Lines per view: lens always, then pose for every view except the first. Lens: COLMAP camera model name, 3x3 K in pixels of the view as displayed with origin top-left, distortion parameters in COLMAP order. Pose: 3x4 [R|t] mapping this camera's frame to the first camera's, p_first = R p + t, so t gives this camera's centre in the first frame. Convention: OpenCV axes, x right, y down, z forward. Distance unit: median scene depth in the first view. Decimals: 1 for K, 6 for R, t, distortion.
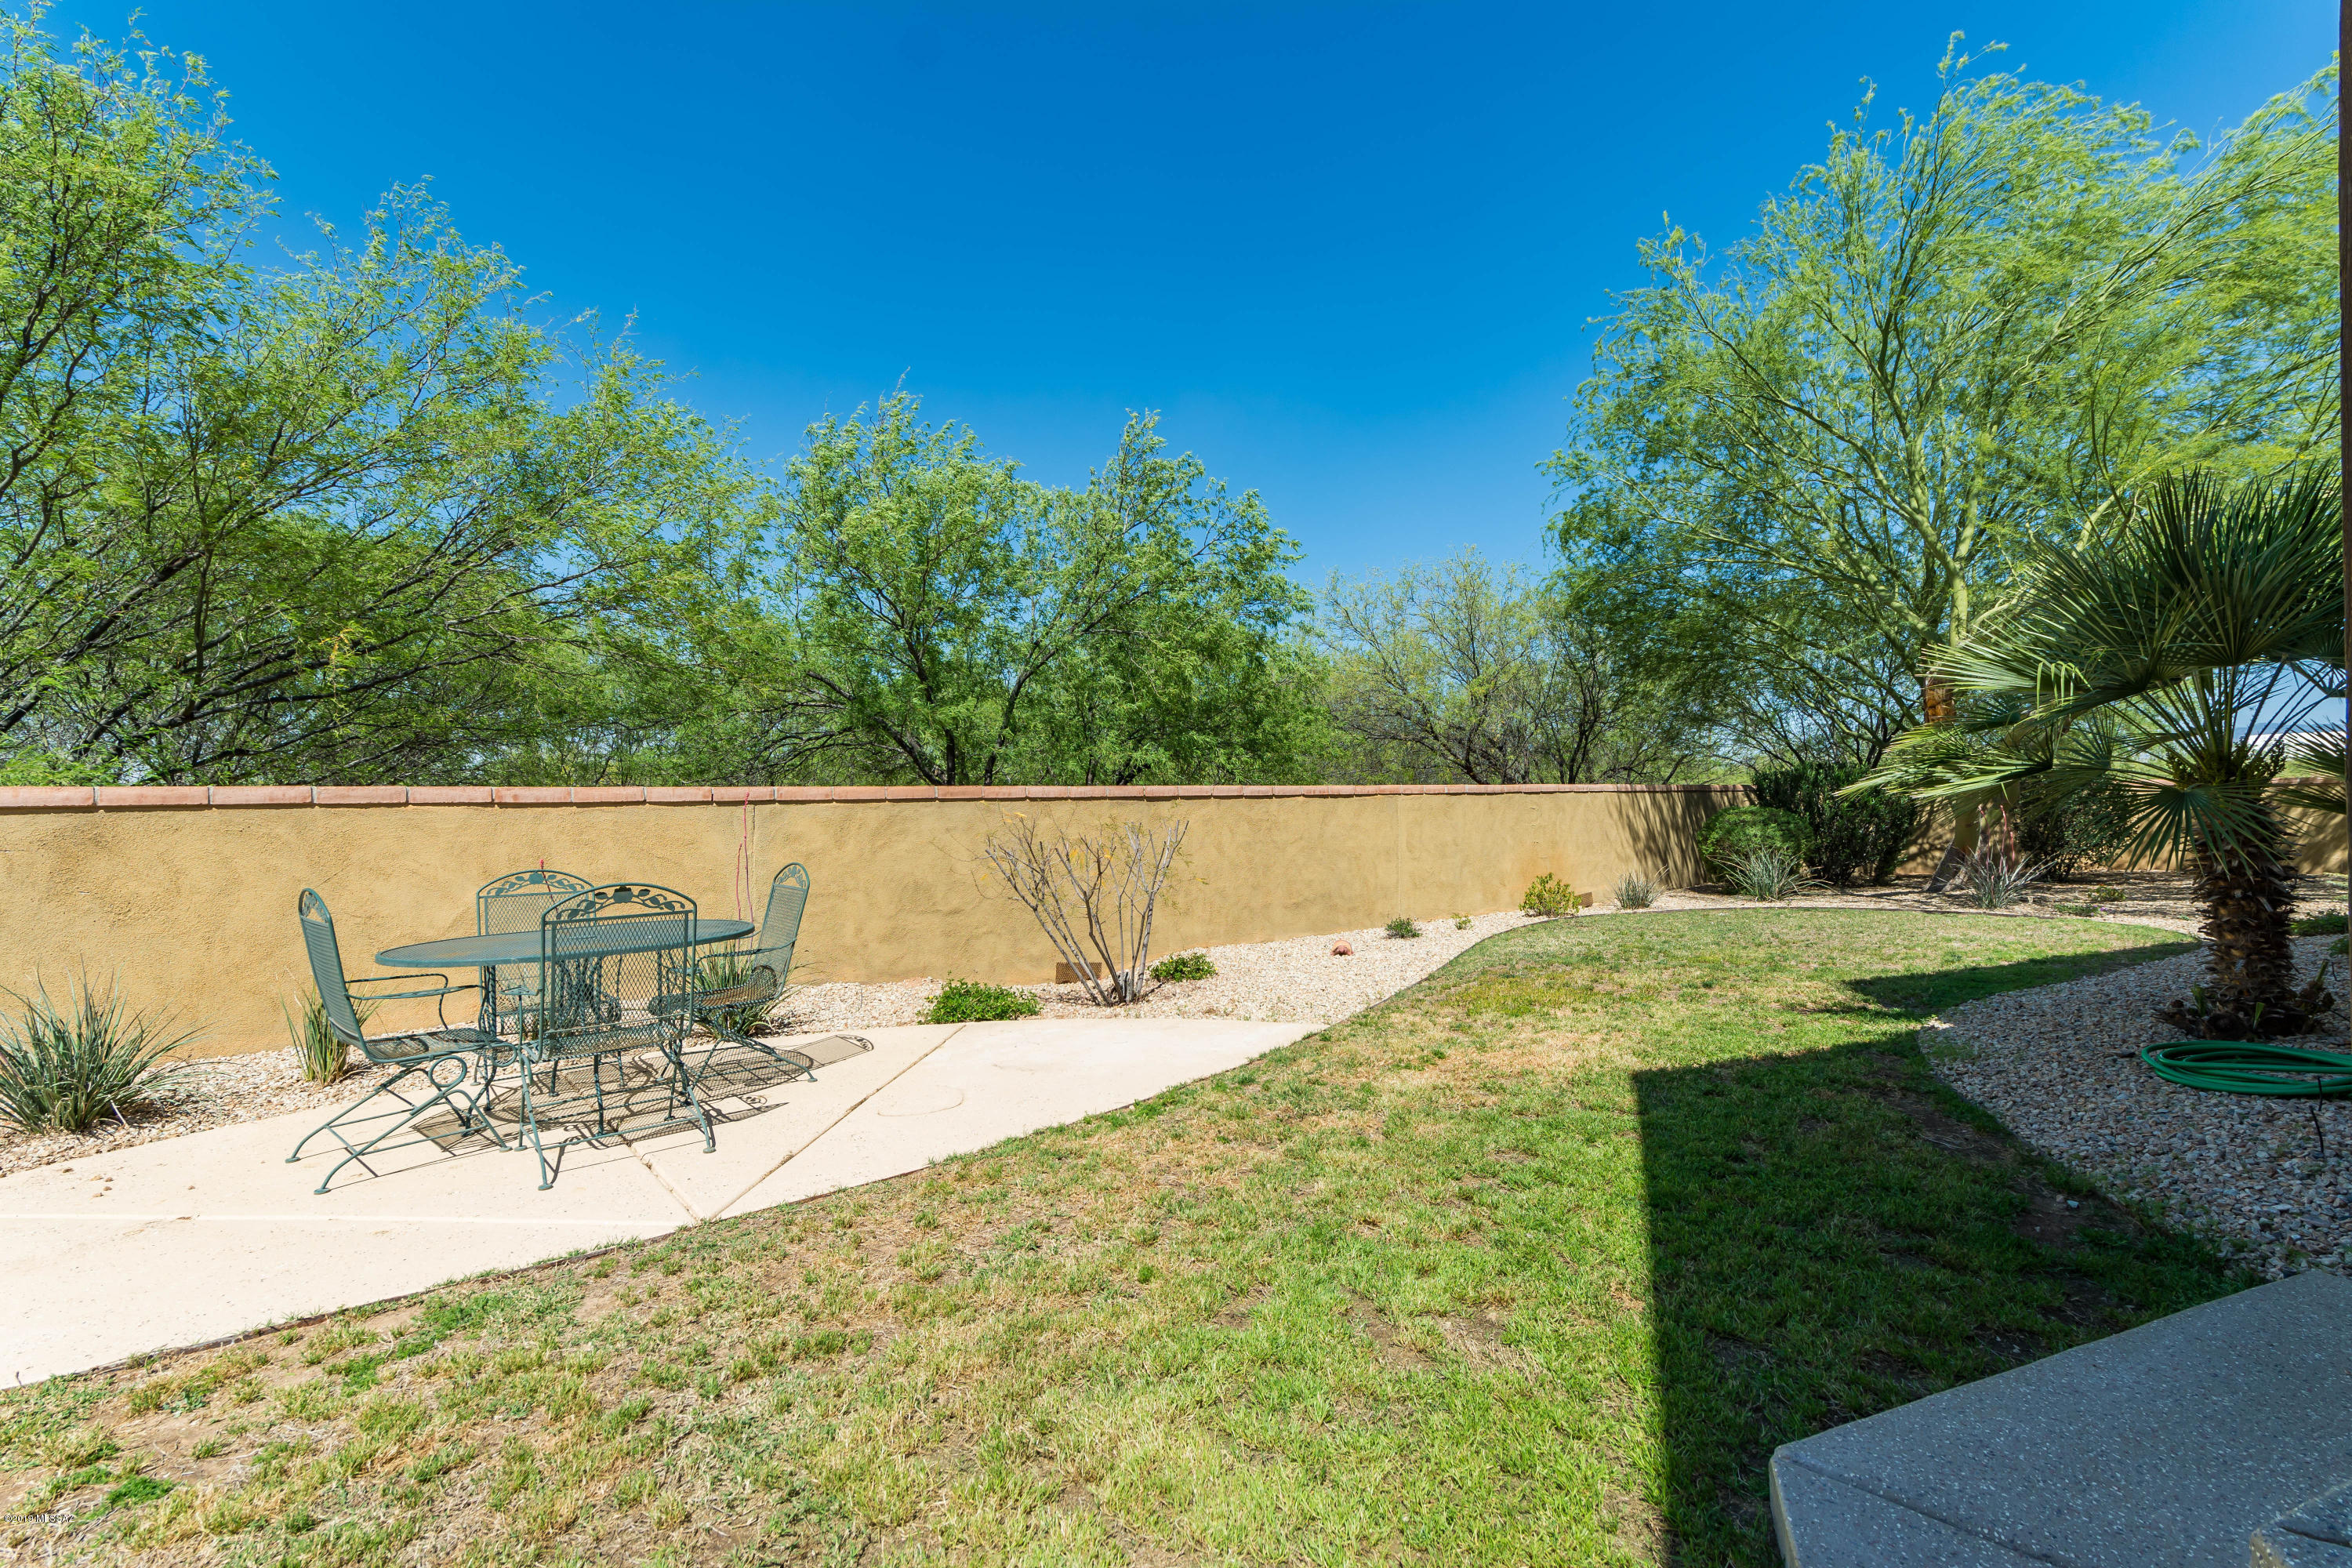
lens RADIAL K [[1077.3, 0, 1176.0], [0, 1077.3, 802.9], [0, 0, 1]] dist [-0.000248, 0.000682]
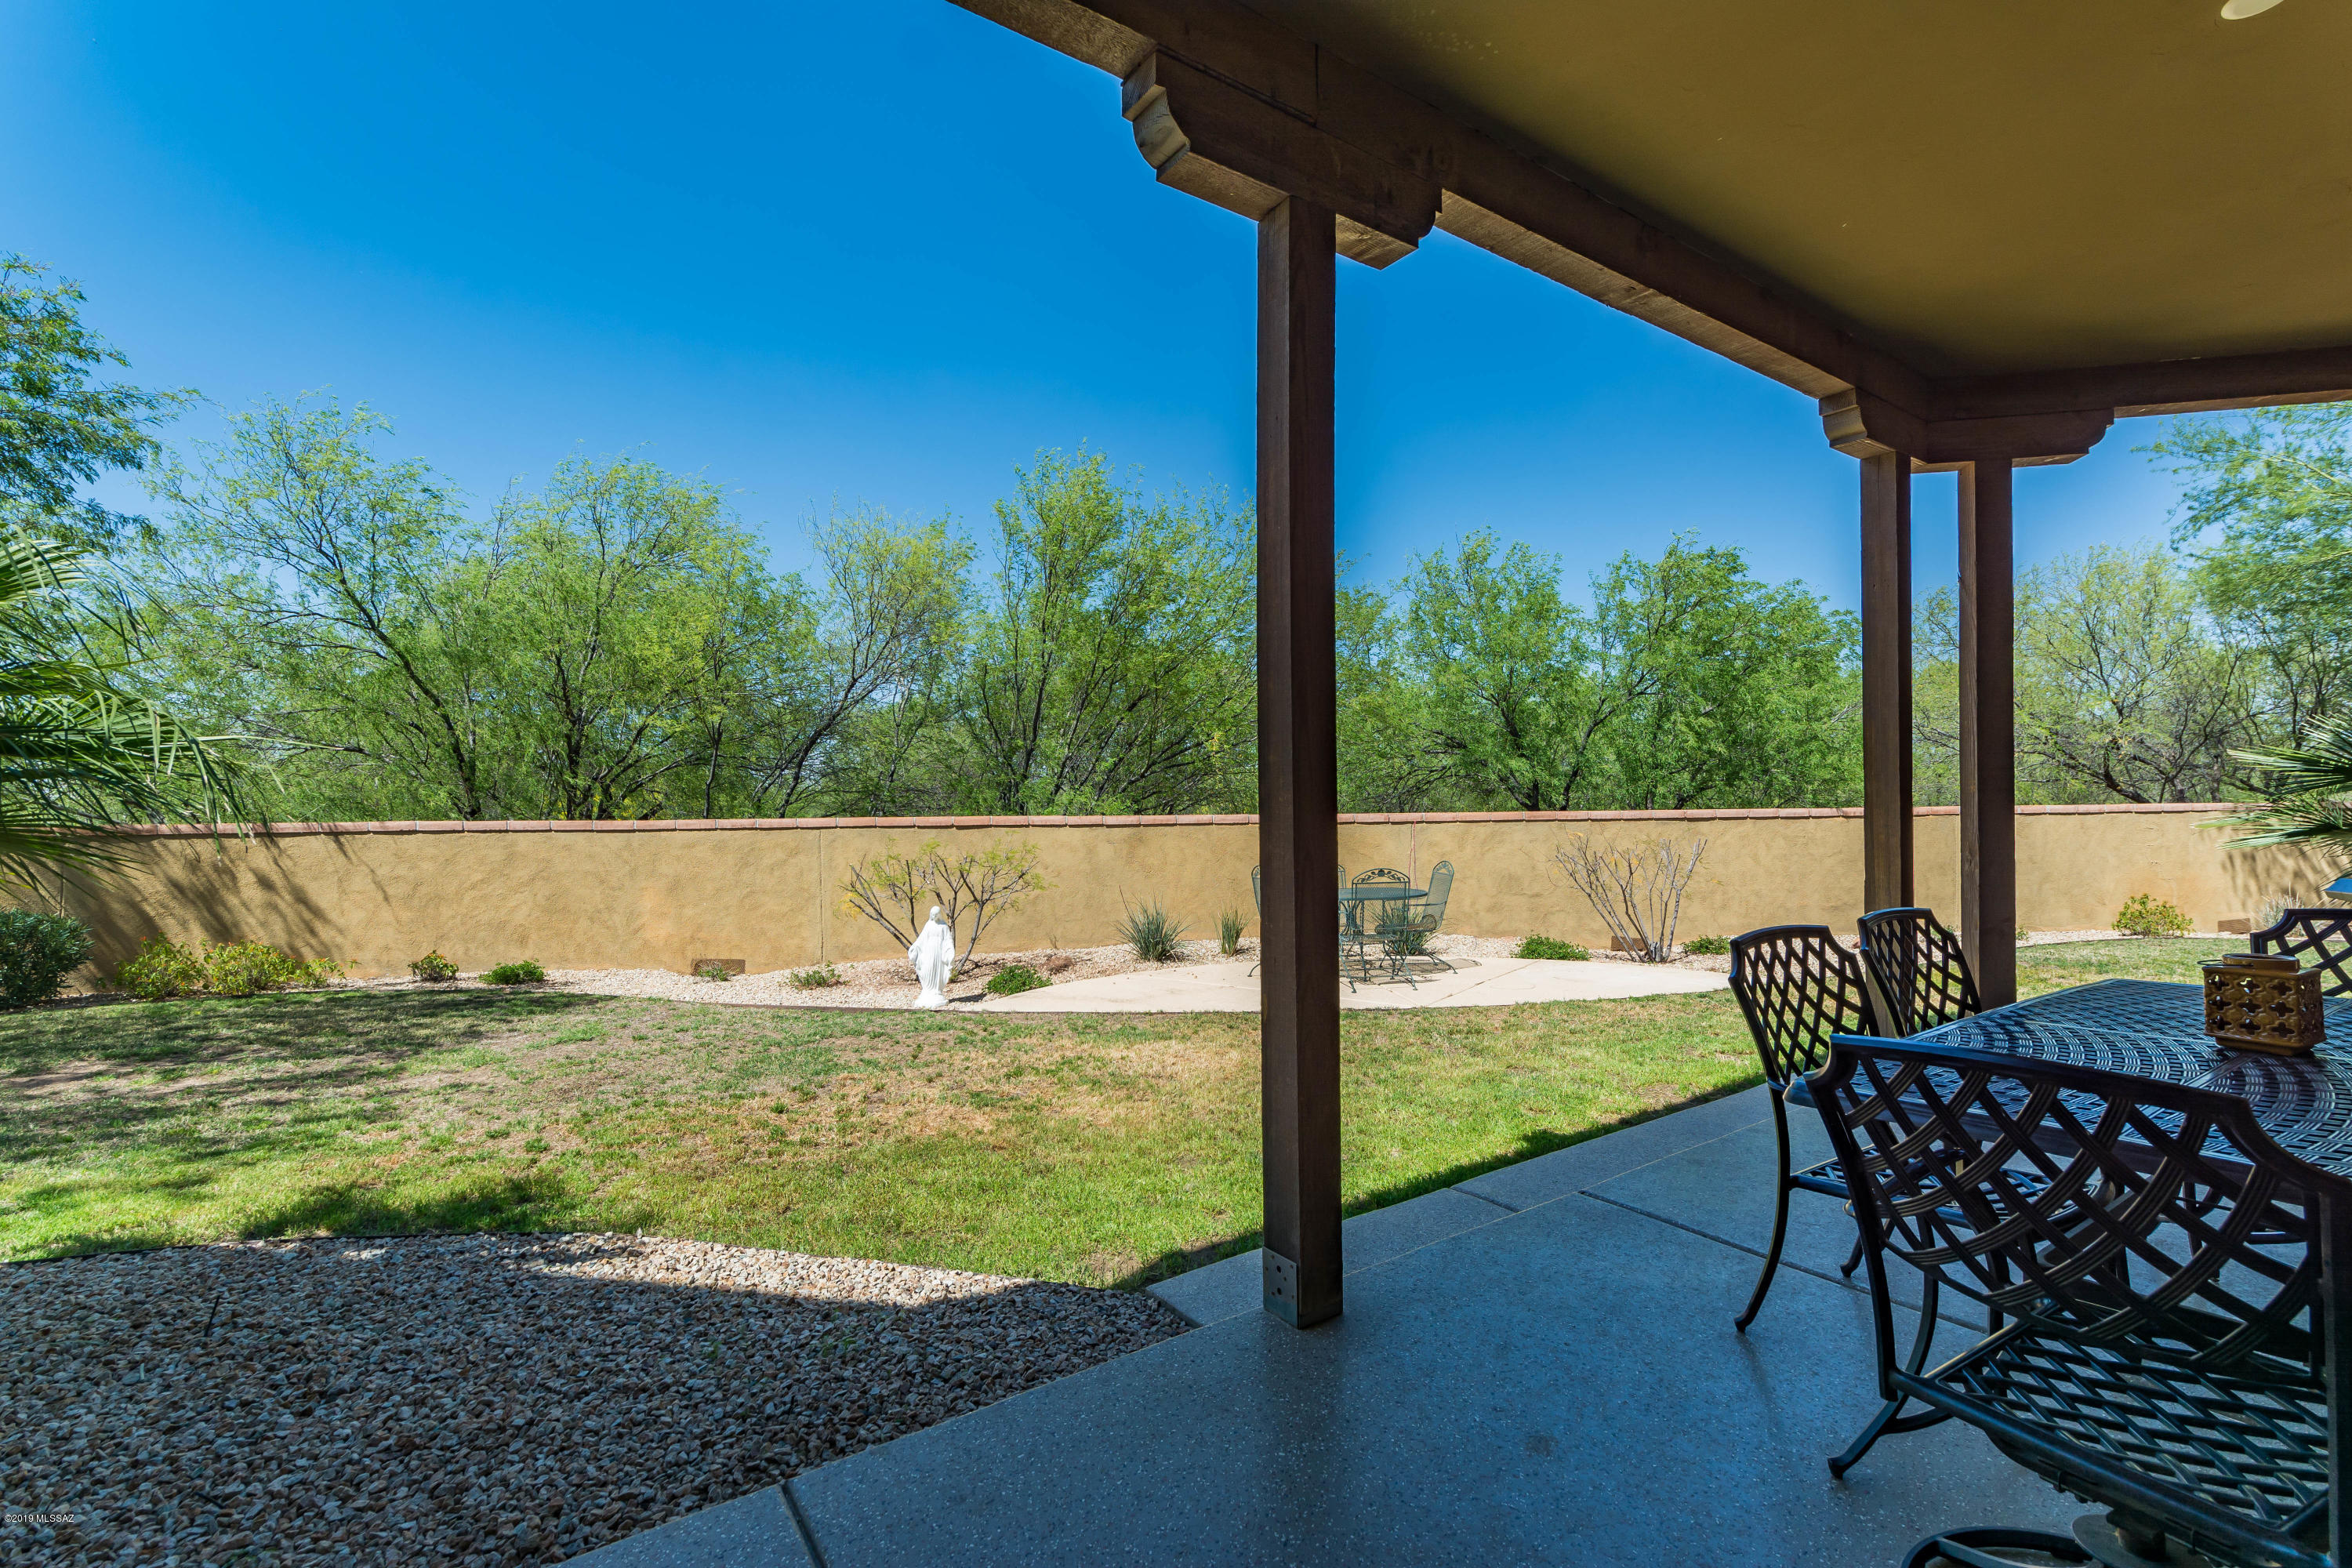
lens RADIAL K [[1077.3, 0, 1176.0], [0, 1077.3, 802.9], [0, 0, 1]] dist [-0.000248, 0.000682]
pose [[0.859579, 0.009116, -0.510922, 0.149595], [-0.005885, 0.999951, 0.007941, -0.042444], [0.510969, -0.003819, 0.859591, -0.634030]]
